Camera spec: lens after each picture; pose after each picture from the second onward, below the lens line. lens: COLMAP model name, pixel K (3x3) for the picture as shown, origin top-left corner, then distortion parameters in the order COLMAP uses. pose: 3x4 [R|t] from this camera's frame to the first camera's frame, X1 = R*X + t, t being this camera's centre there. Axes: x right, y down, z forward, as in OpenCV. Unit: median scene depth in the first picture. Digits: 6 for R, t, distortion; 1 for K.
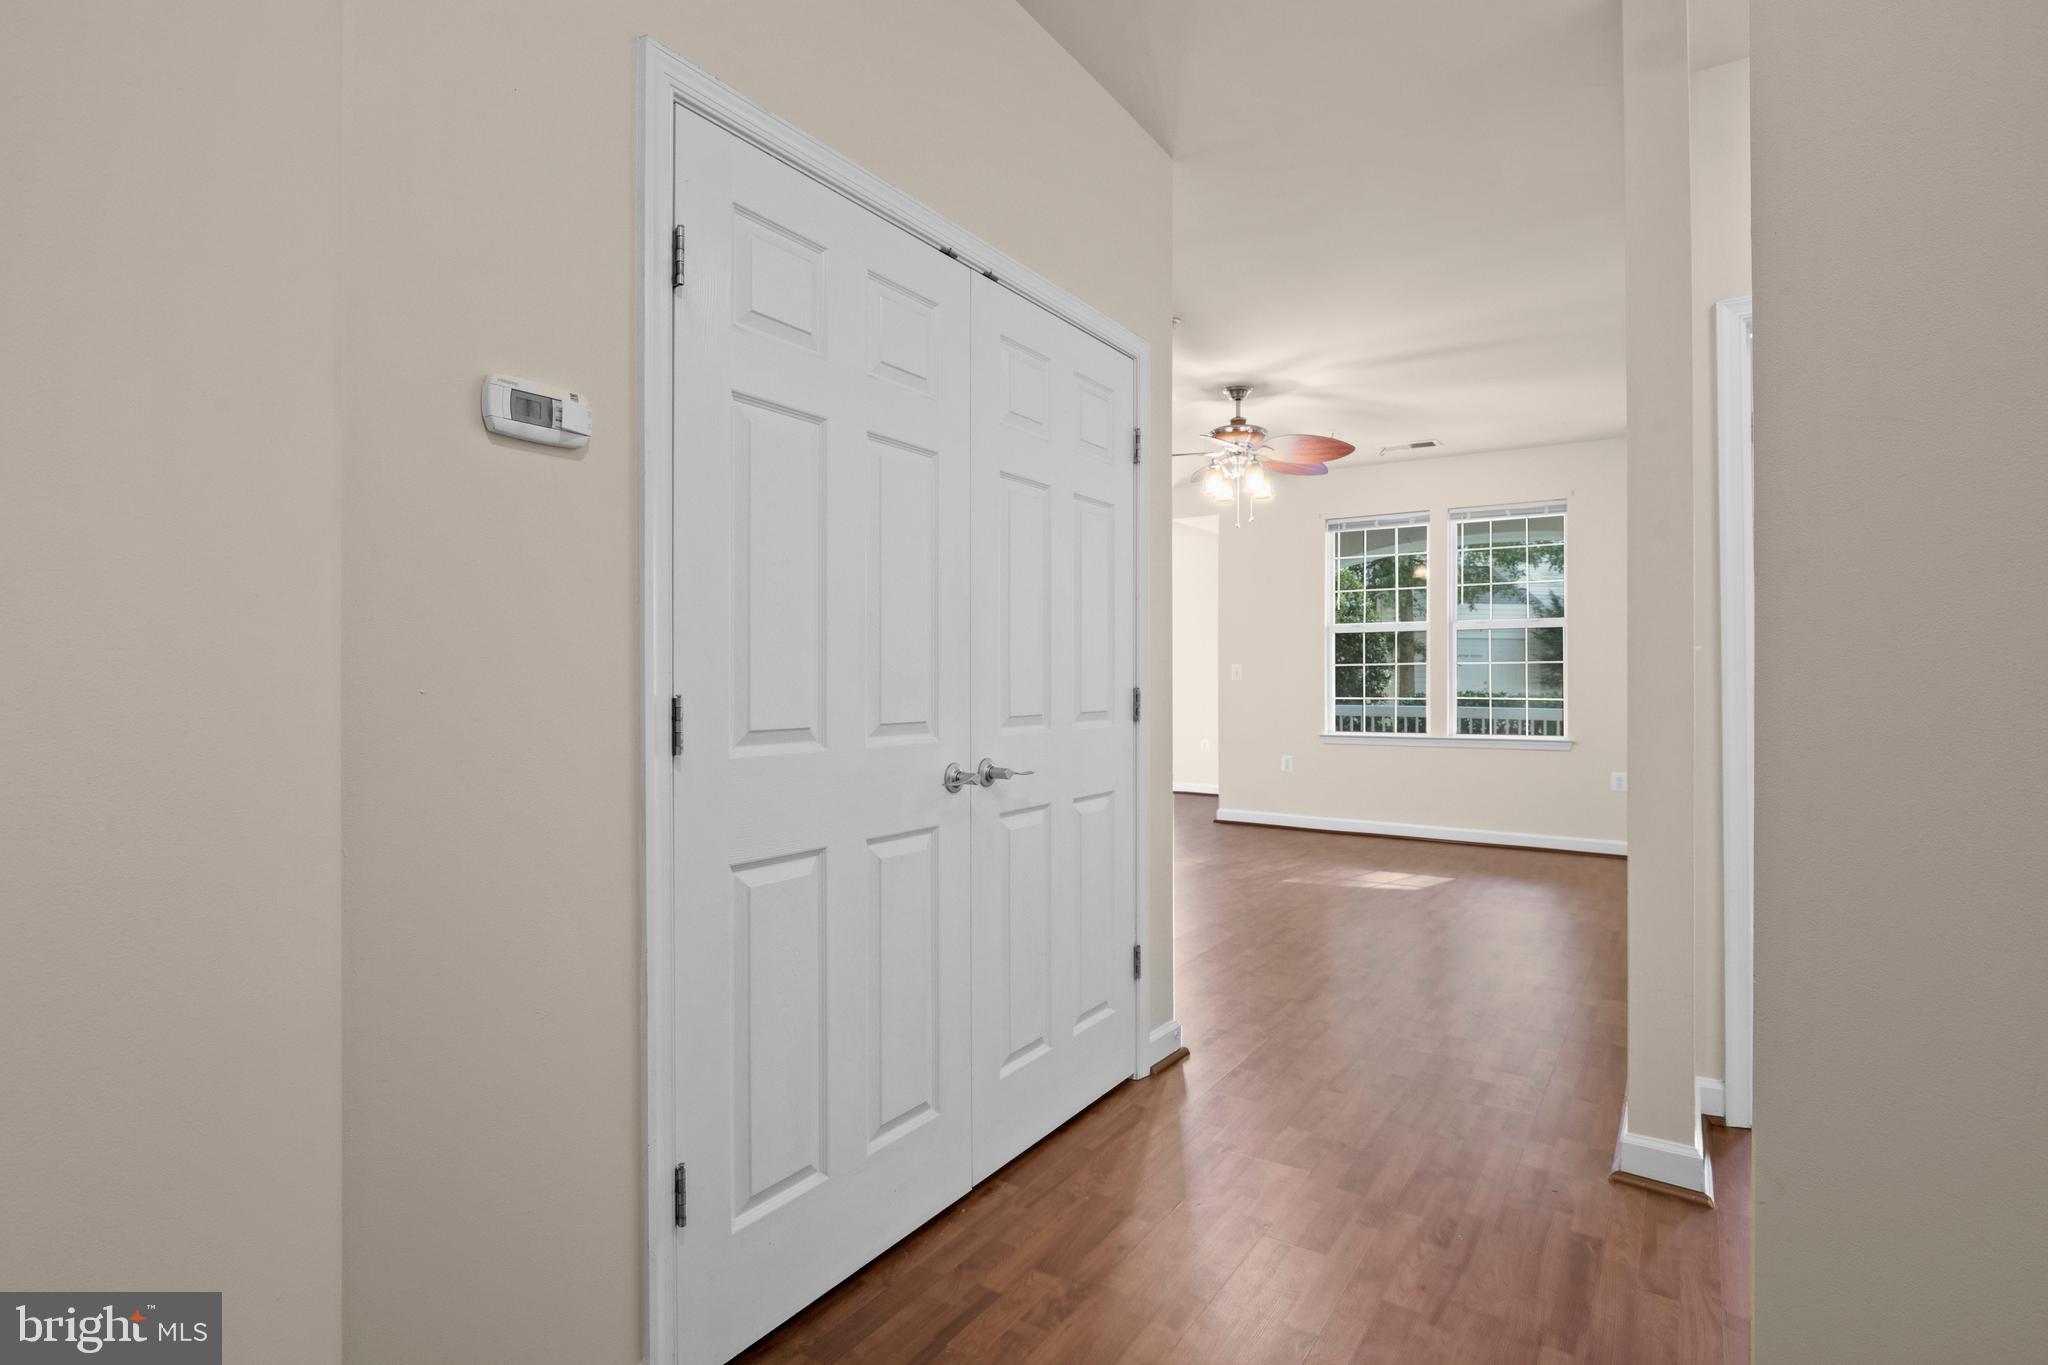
lens RADIAL K [[1018.7, 0, 1052.1], [0, 1018.7, 672.2], [0, 0, 1]] dist [-0.024893, 0.000990]
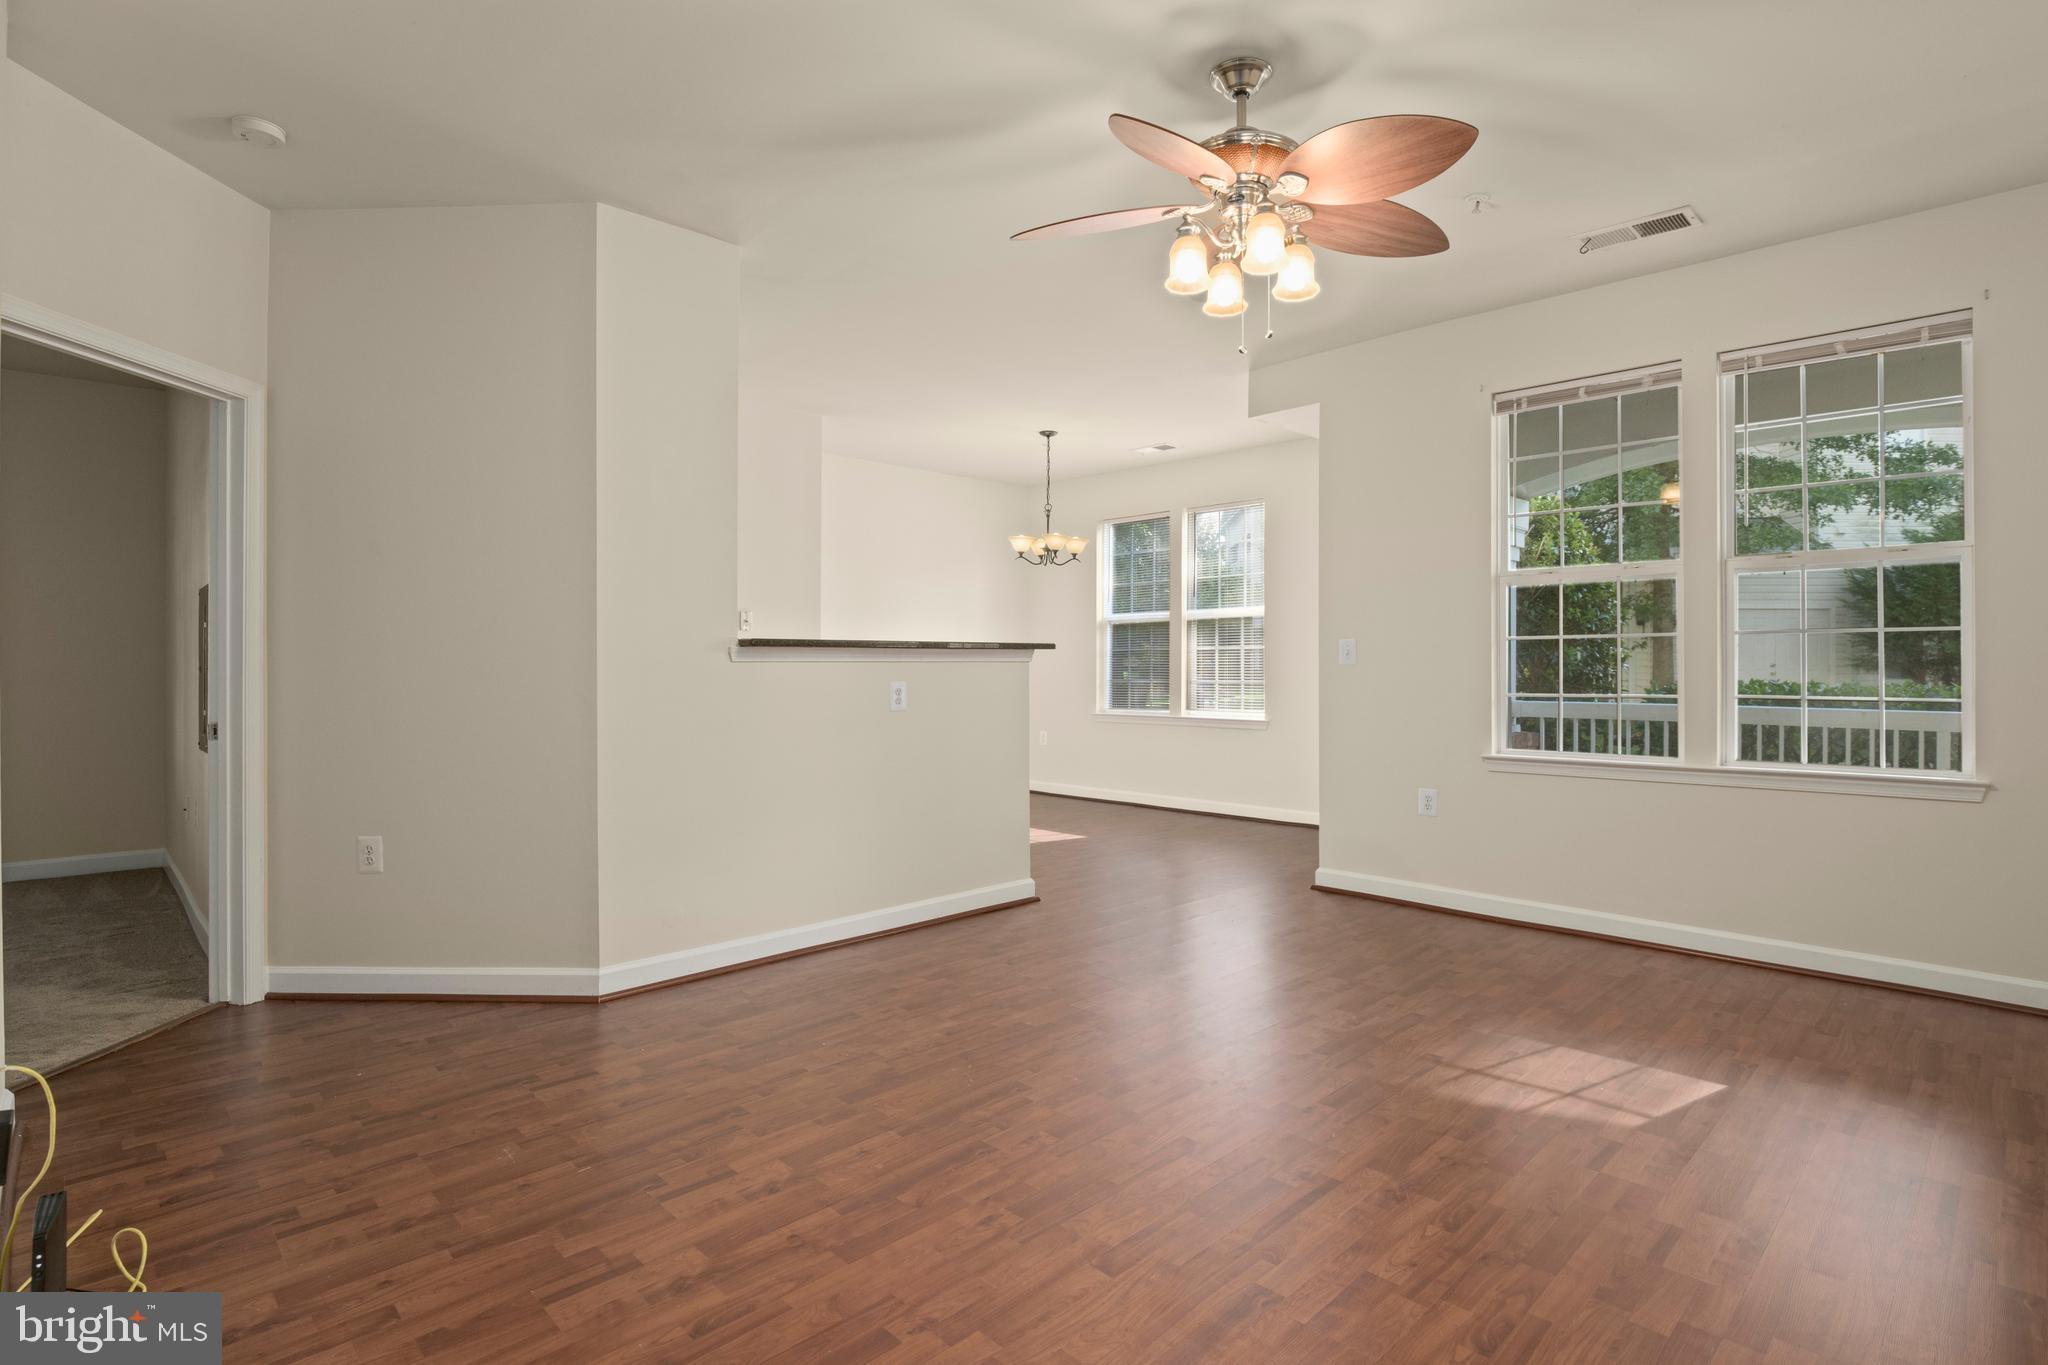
lens RADIAL K [[1018.7, 0, 1052.1], [0, 1018.7, 672.2], [0, 0, 1]] dist [-0.024893, 0.000990]
pose [[0.977672, -0.003680, -0.210106, 0.144712], [0.006615, 0.999890, 0.013265, 0.002969], [0.210034, -0.014358, 0.977589, 0.372185]]
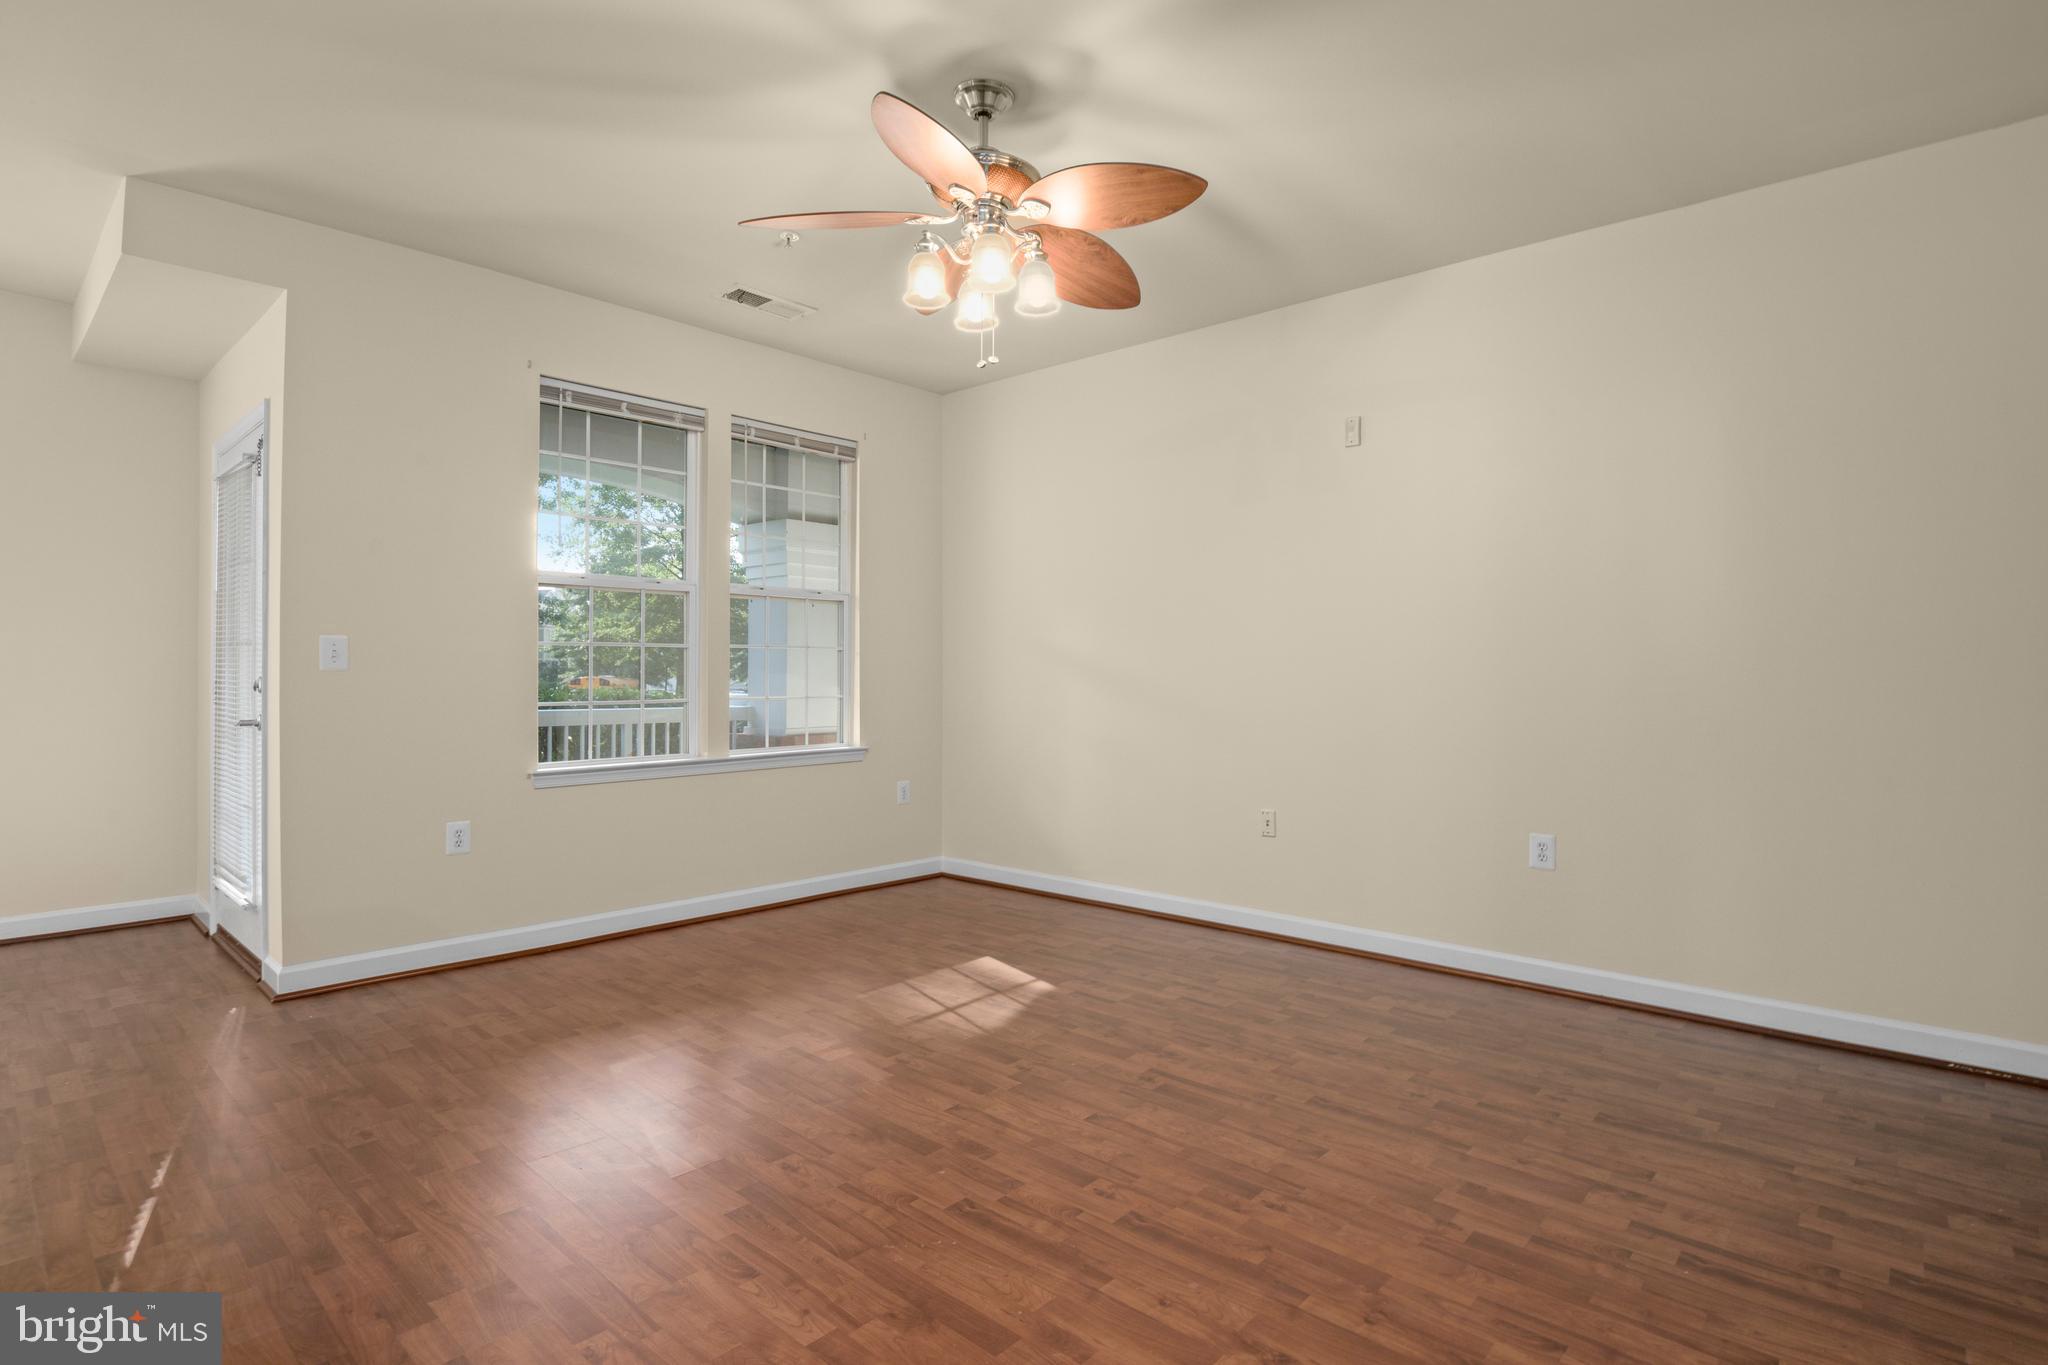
lens RADIAL K [[1018.7, 0, 1052.1], [0, 1018.7, 672.2], [0, 0, 1]] dist [-0.024893, 0.000990]
pose [[0.151776, -0.003681, 0.988408, -0.226290], [-0.008603, 0.999950, 0.005045, 0.003335], [-0.988378, -0.009268, 0.151736, 0.659009]]
